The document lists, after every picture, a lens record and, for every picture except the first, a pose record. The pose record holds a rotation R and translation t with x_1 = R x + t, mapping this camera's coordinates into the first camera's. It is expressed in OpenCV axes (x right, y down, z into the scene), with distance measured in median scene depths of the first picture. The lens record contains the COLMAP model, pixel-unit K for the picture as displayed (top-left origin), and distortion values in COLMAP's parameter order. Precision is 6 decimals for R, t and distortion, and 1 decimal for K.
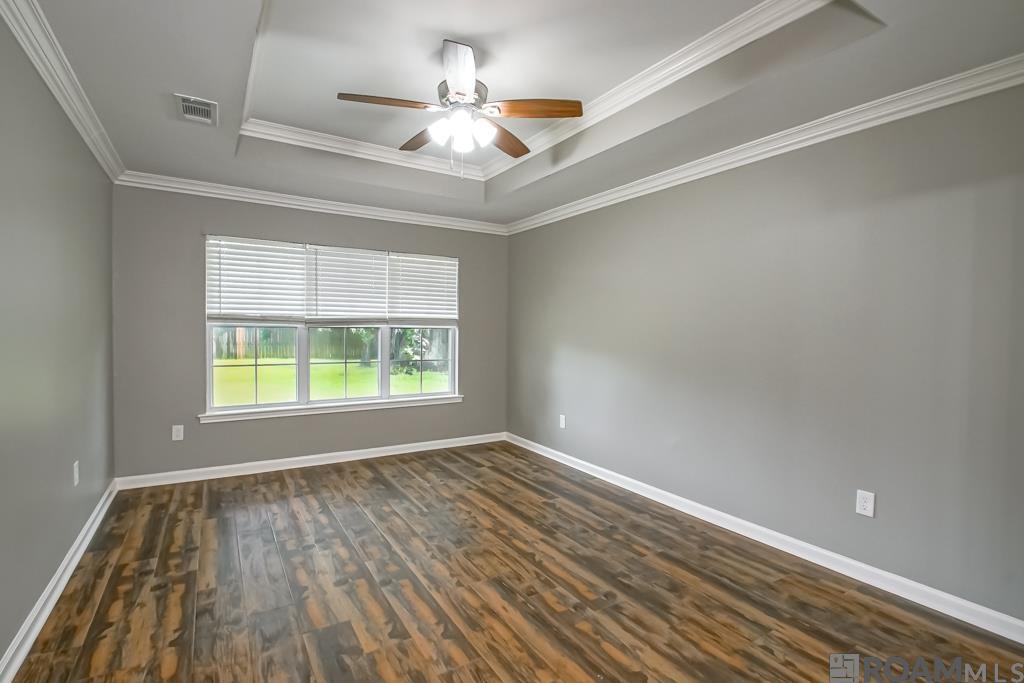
lens RADIAL K [[474.4, 0, 491.6], [0, 474.4, 338.3], [0, 0, 1]] dist [-0.000369, -0.000519]
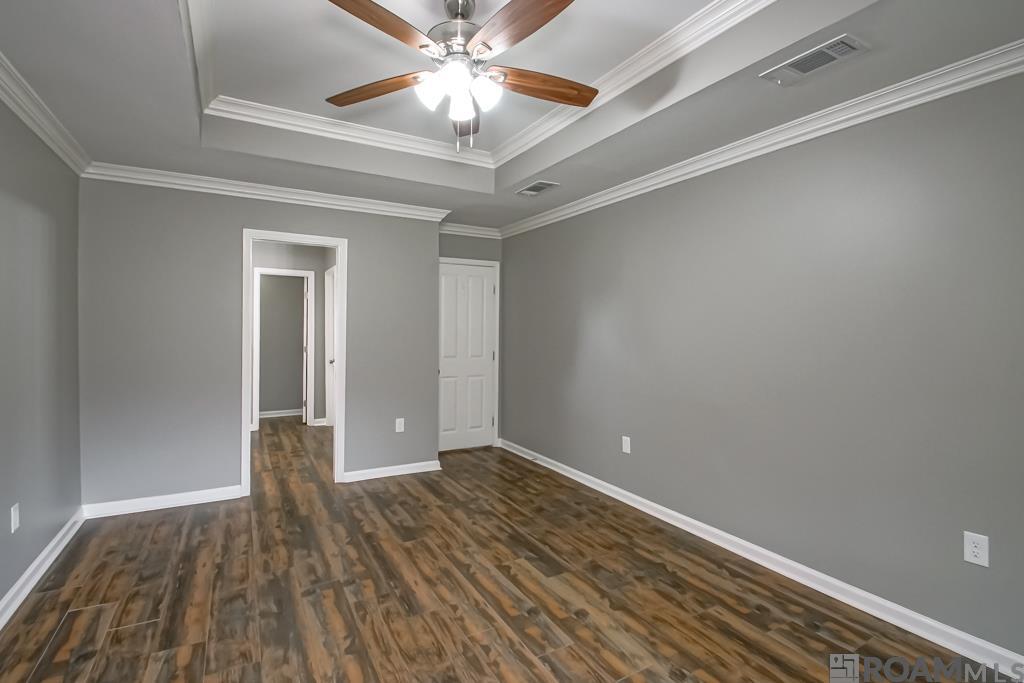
lens RADIAL K [[474.4, 0, 491.6], [0, 474.4, 338.3], [0, 0, 1]] dist [-0.000369, -0.000519]
pose [[-0.998996, -0.023775, 0.037977, -0.169853], [-0.022192, 0.998889, 0.041580, -0.058666], [-0.038923, 0.040696, -0.998413, 1.975569]]
